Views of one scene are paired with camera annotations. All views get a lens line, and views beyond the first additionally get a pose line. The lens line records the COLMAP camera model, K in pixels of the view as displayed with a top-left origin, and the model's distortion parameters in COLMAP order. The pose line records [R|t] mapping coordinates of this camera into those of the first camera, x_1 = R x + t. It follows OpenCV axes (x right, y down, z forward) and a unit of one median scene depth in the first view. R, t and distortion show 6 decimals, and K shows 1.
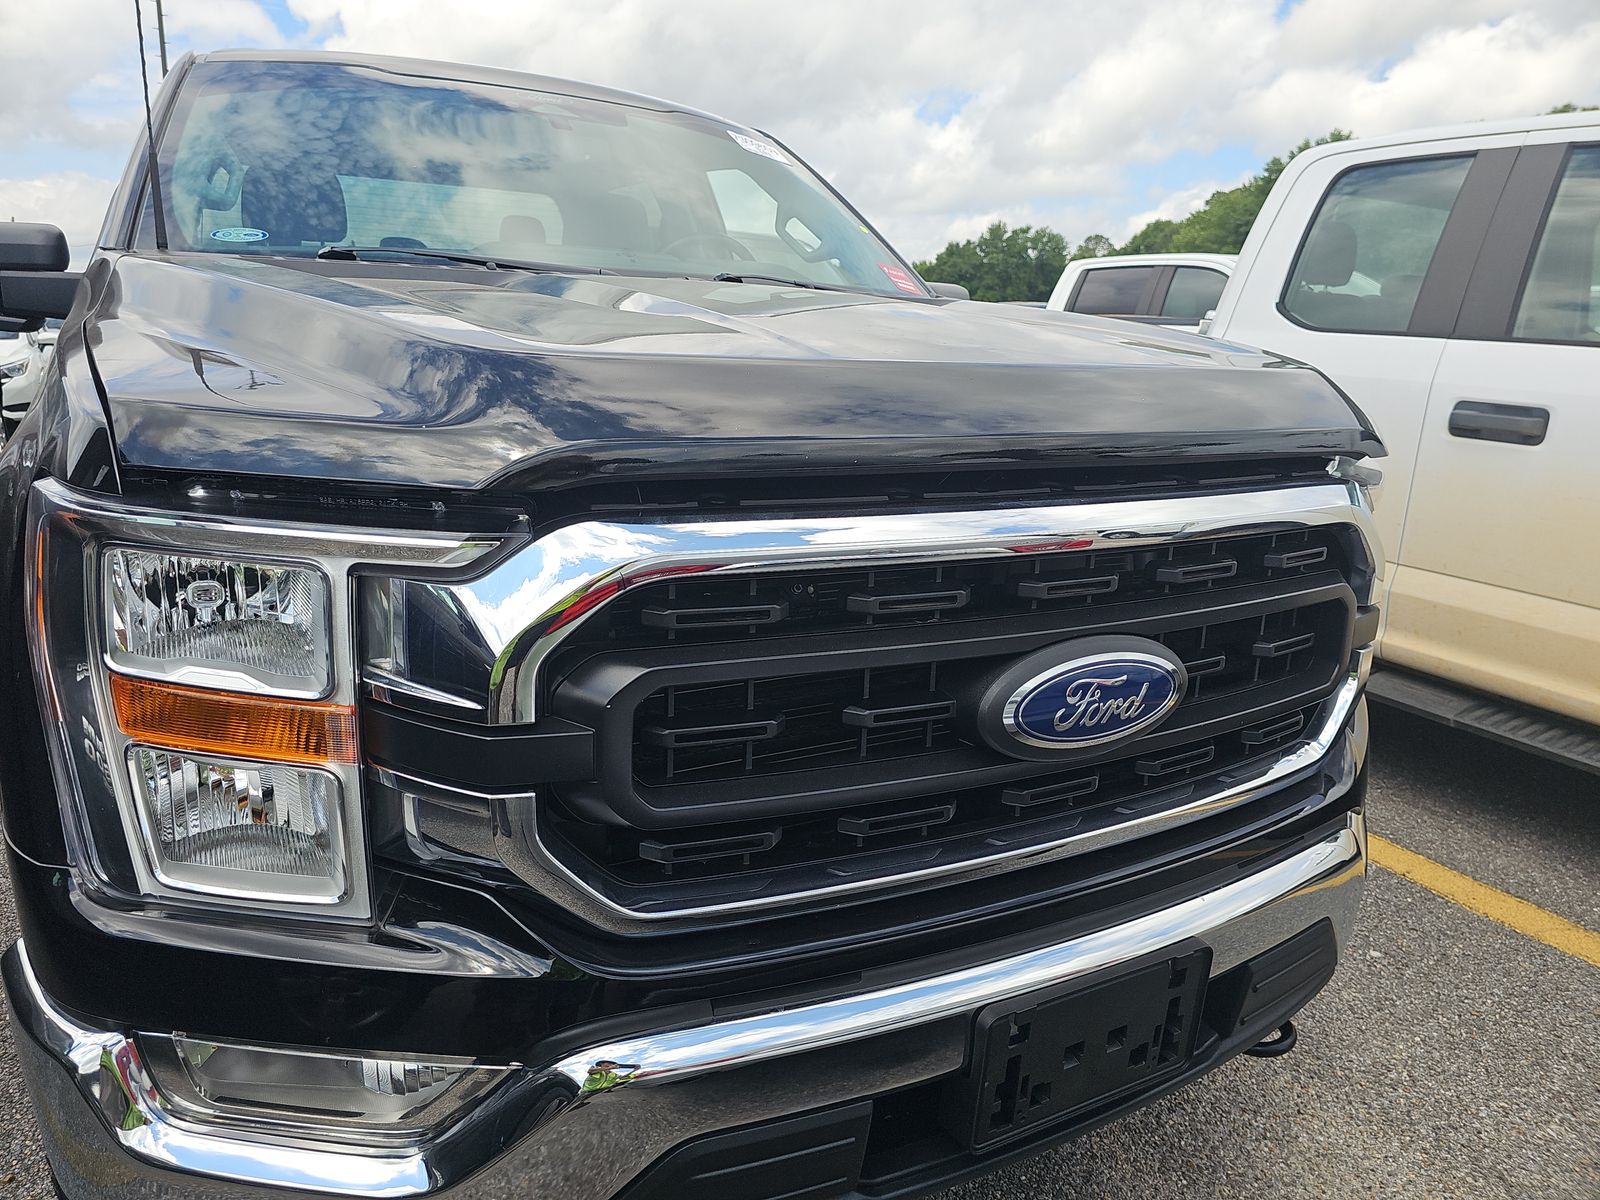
lens RADIAL K [[1082.5, 0, 800.9], [0, 1082.5, 585.7], [0, 0, 1]] dist [0.044227, -0.040979]
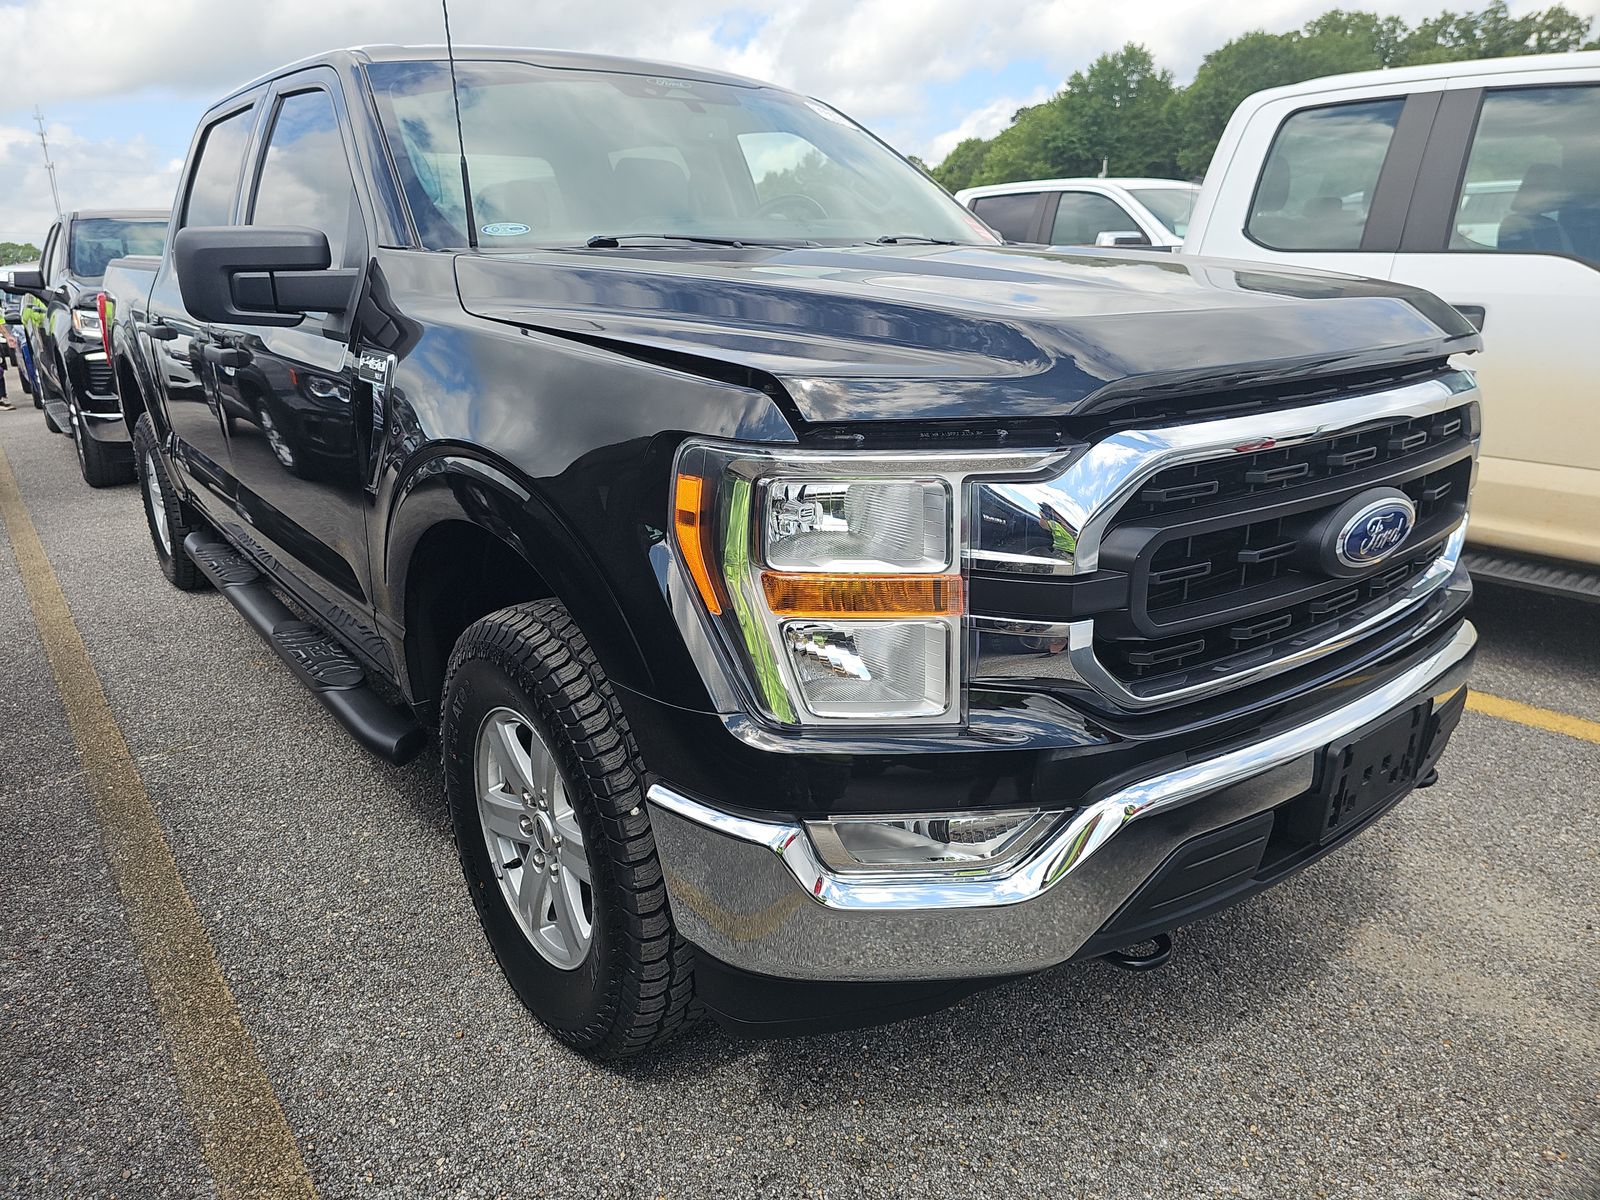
lens RADIAL K [[1082.5, 0, 795.1], [0, 1082.5, 594.9], [0, 0, 1]] dist [0.044227, -0.040979]
pose [[0.984949, -0.102843, 0.138920, -0.408837], [0.093633, 0.993051, 0.071297, 0.006388], [-0.145287, -0.057216, 0.987734, -0.194636]]
